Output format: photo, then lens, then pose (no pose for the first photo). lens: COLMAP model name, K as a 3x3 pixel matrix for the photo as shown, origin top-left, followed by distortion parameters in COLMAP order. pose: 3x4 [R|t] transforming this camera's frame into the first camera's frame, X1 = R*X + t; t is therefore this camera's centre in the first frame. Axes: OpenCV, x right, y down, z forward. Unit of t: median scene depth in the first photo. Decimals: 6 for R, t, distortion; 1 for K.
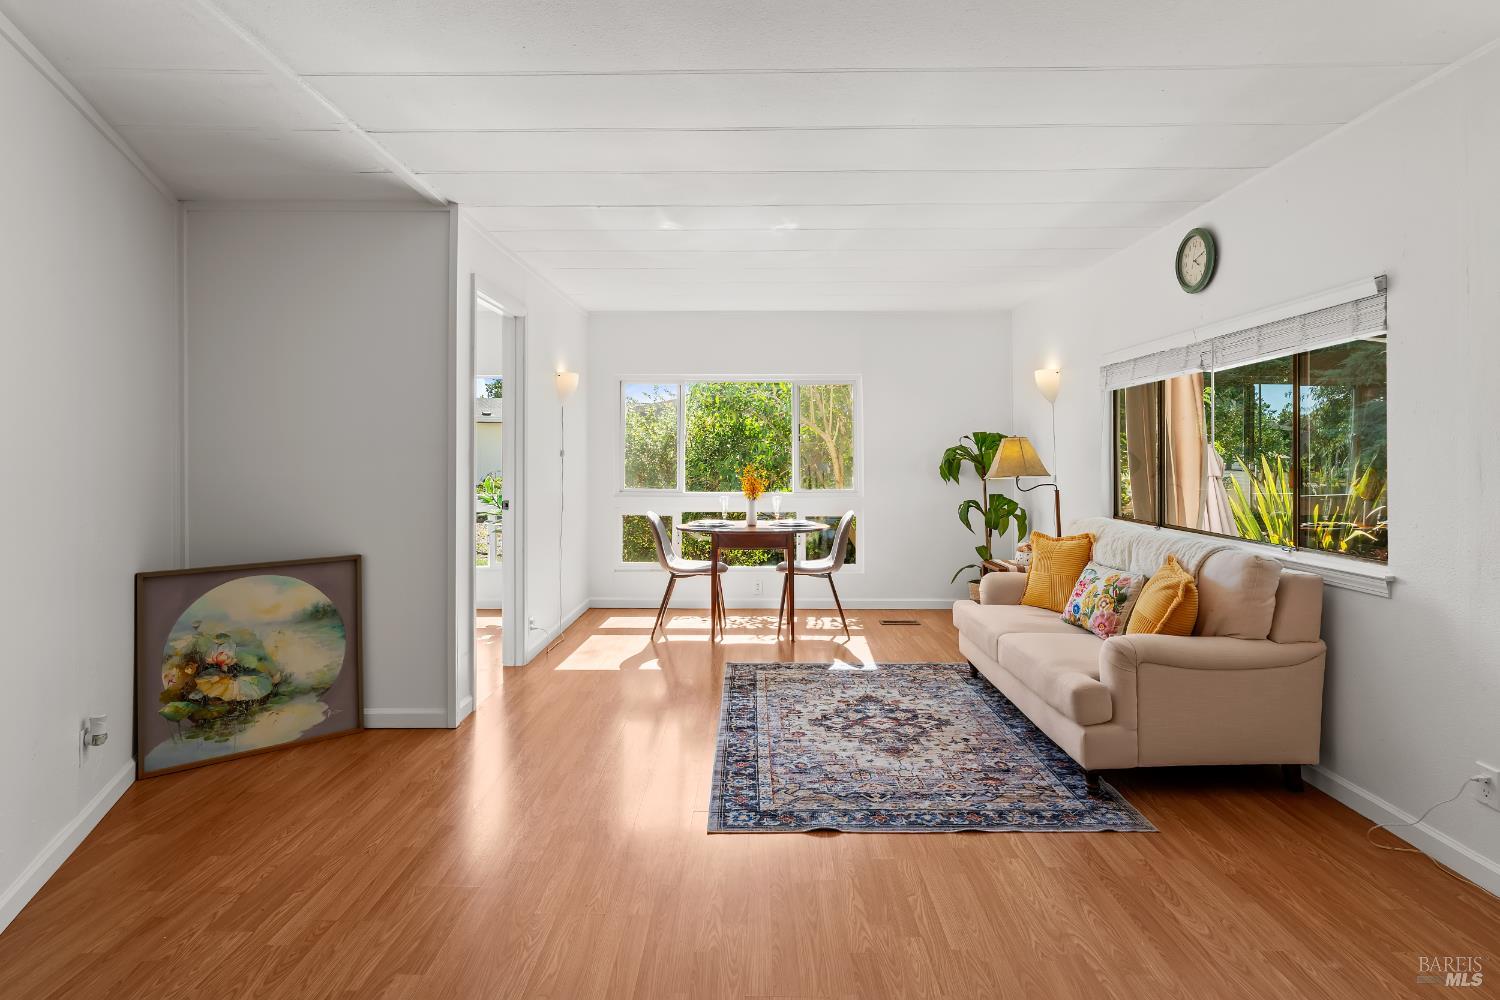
lens RADIAL K [[770.5, 0, 752.5], [0, 770.5, 445.5], [0, 0, 1]] dist [-0.007662, 0.001988]
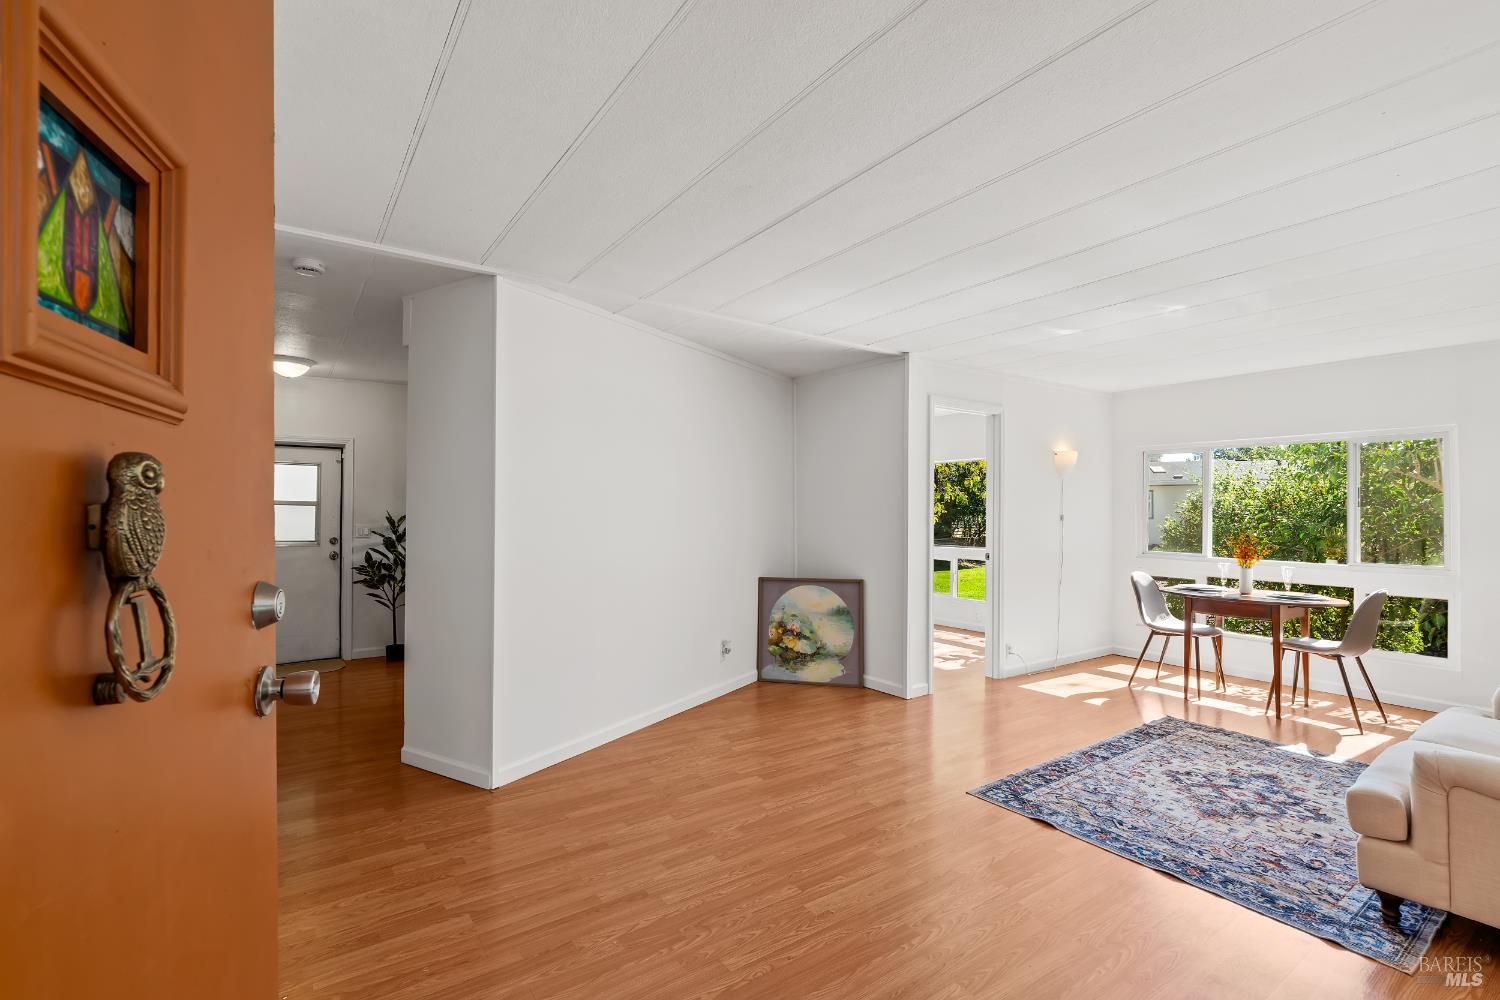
lens RADIAL K [[686.8, 0, 750.8], [0, 686.8, 505.3], [0, 0, 1]] dist [0.002280, 0.000603]
pose [[0.570402, -0.003409, -0.821358, 0.581178], [0.002638, 0.999994, -0.002319, -0.013571], [0.821361, -0.000844, 0.570408, -0.028072]]
